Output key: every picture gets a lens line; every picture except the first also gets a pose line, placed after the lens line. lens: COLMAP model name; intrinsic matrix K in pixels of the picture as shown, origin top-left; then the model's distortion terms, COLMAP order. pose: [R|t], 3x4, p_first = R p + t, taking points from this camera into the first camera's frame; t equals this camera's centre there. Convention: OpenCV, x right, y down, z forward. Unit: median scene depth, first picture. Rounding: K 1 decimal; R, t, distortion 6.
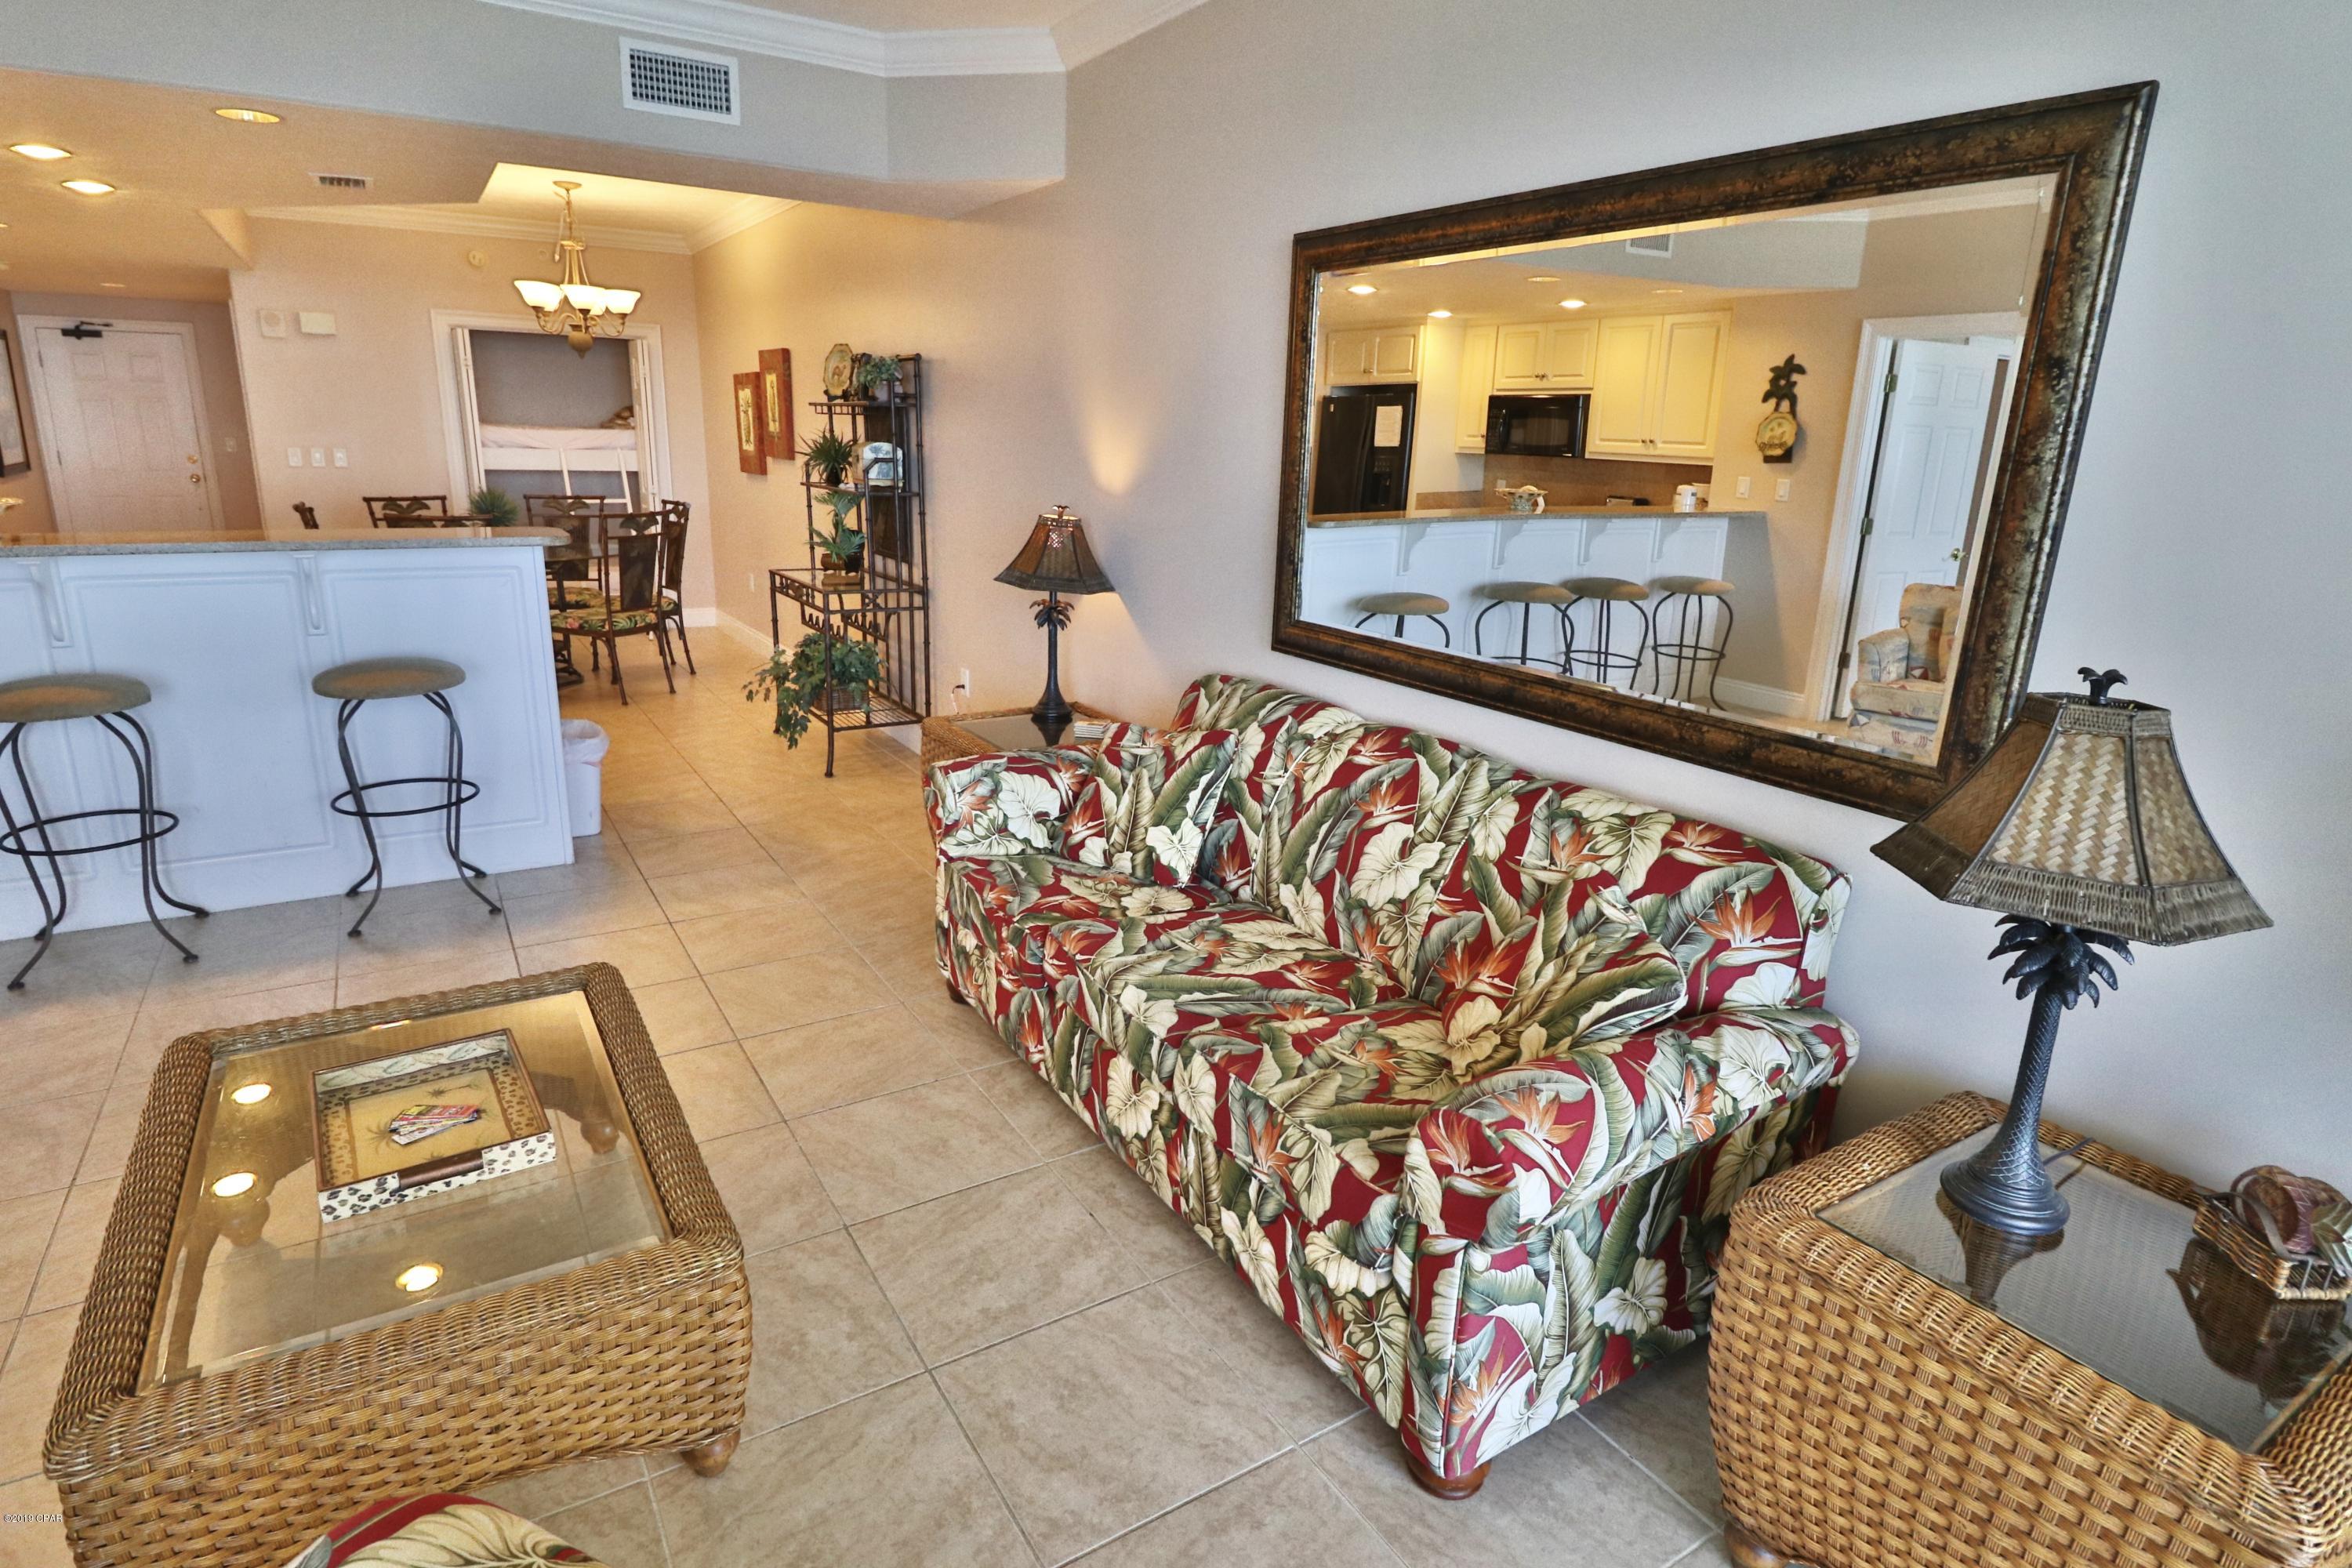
lens RADIAL K [[1220.9, 0, 1176.0], [0, 1220.9, 784.0], [0, 0, 1]] dist [-0.001111, 0.000078]
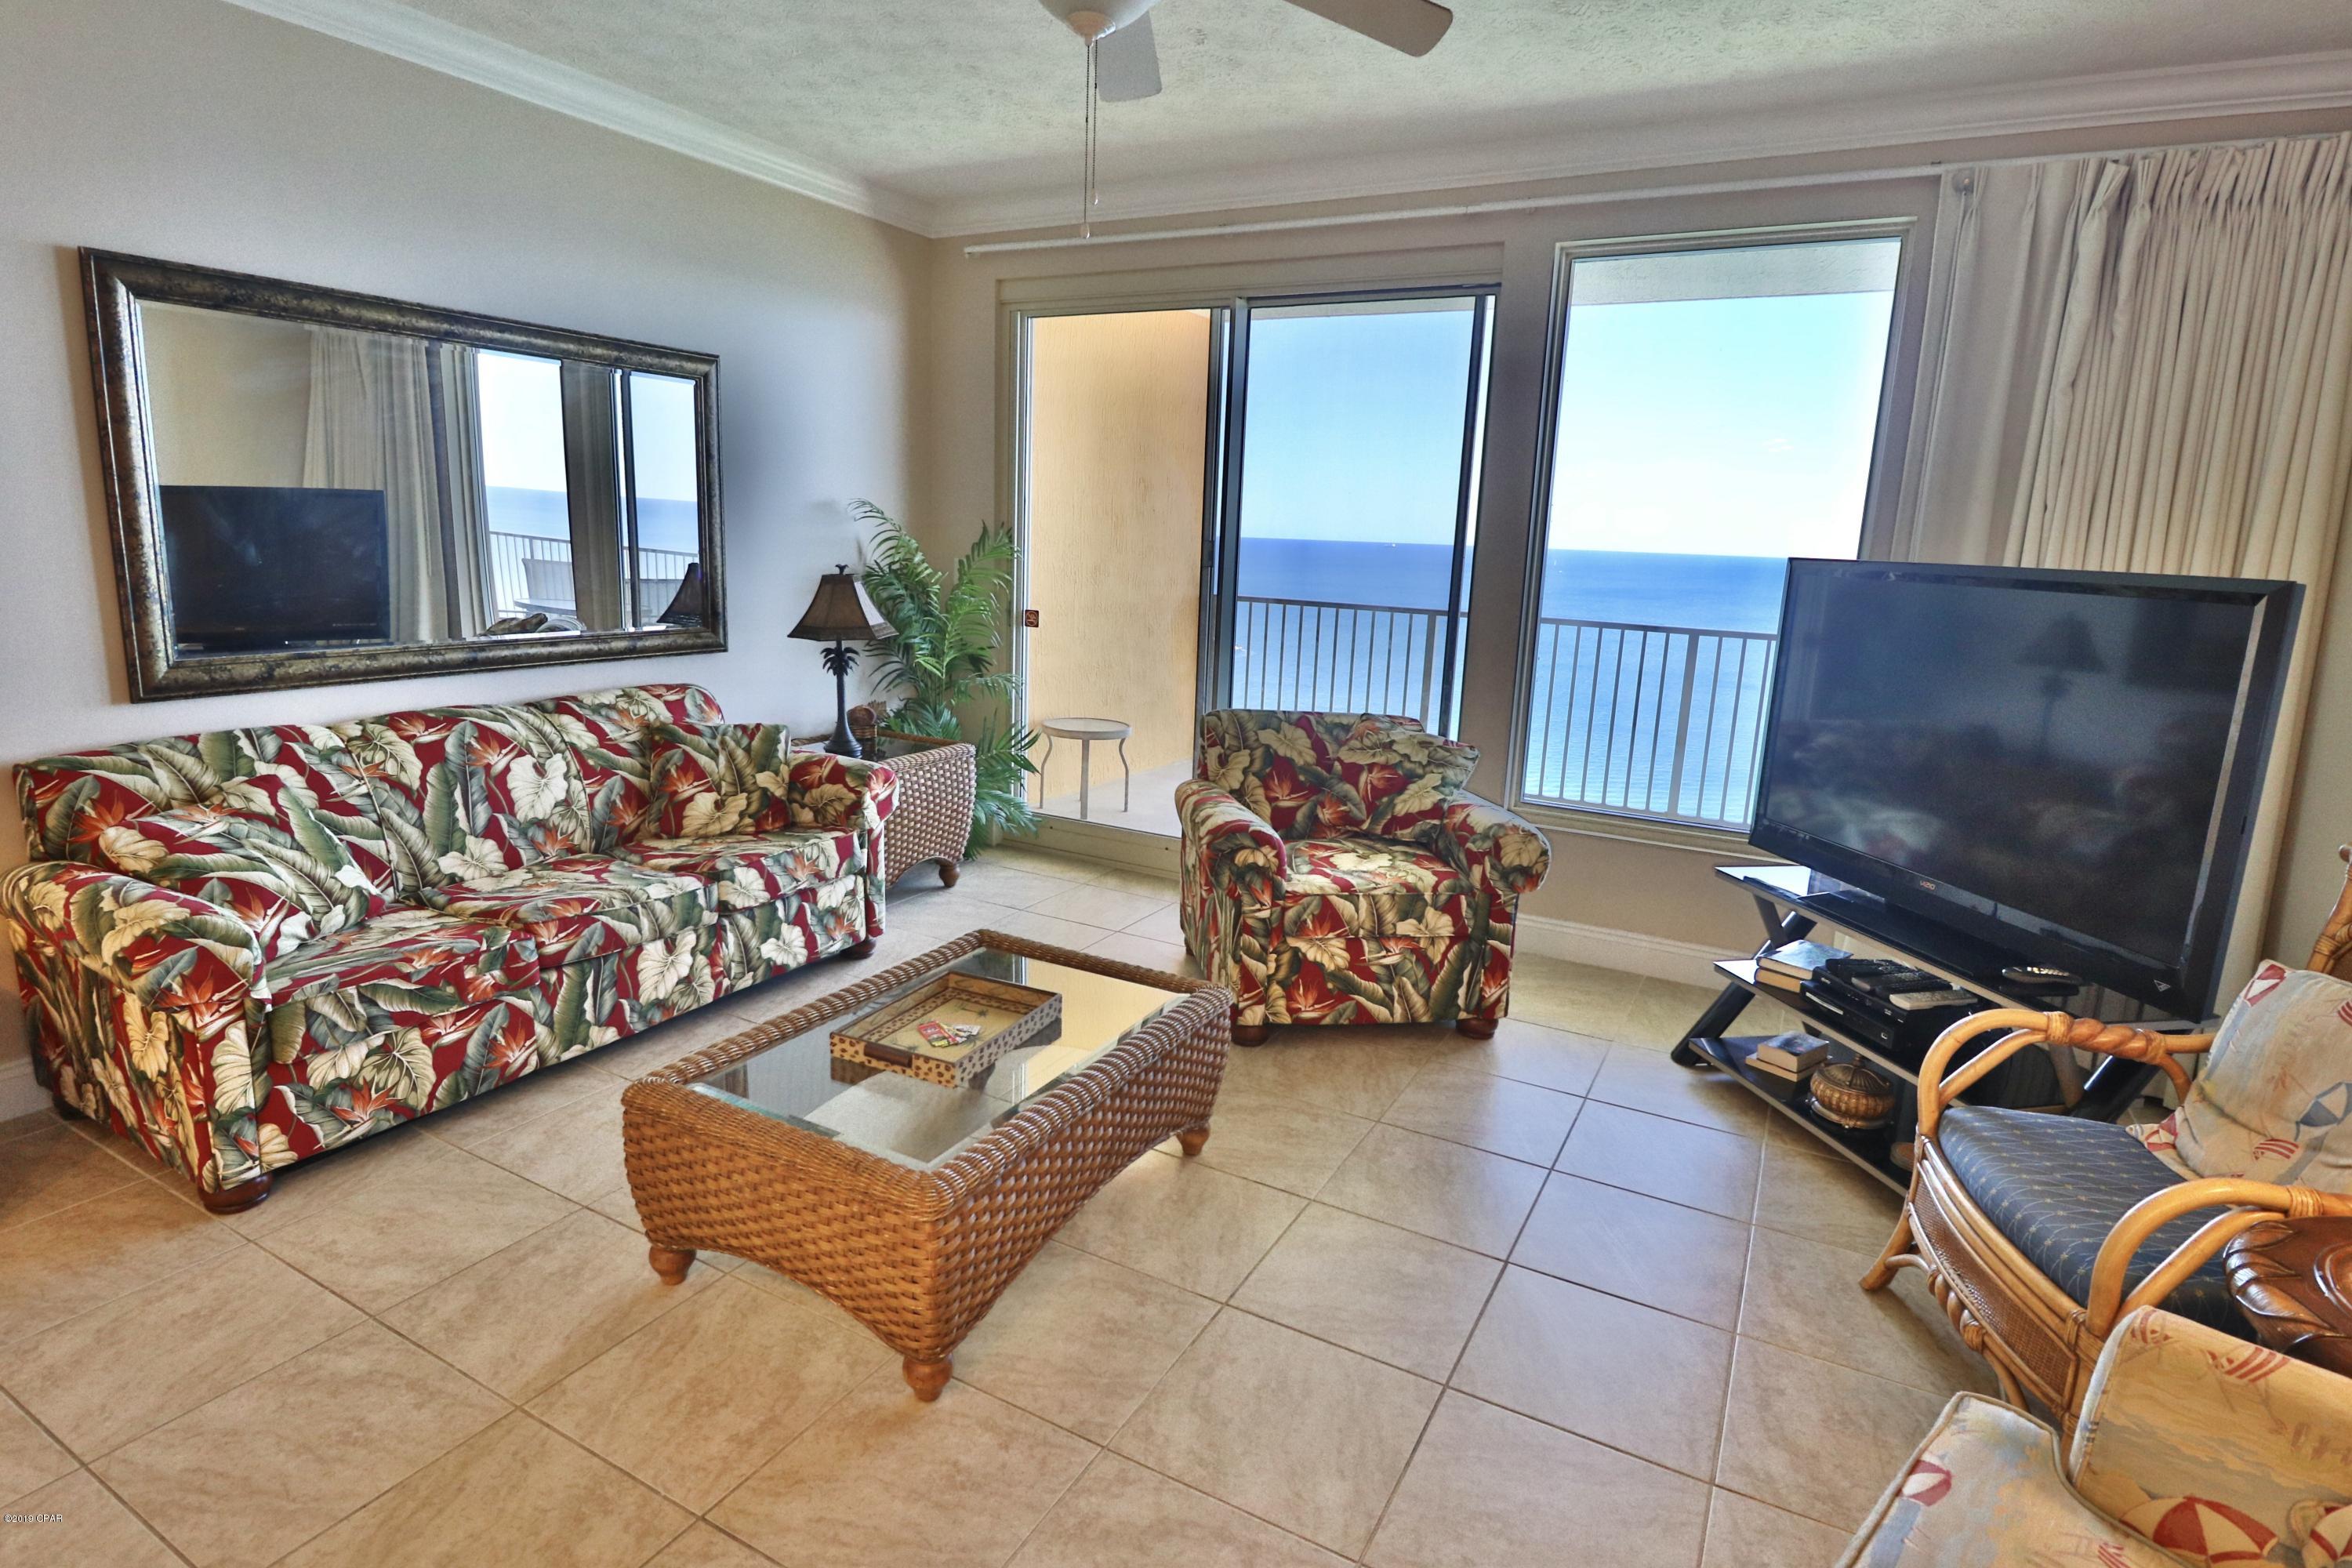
lens RADIAL K [[1220.9, 0, 1176.0], [0, 1220.9, 784.0], [0, 0, 1]] dist [-0.001111, 0.000078]
pose [[-0.479463, -0.234646, 0.845610, -1.323965], [0.189198, 0.913290, 0.360702, -0.293389], [-0.856924, 0.332931, -0.393494, 0.902342]]
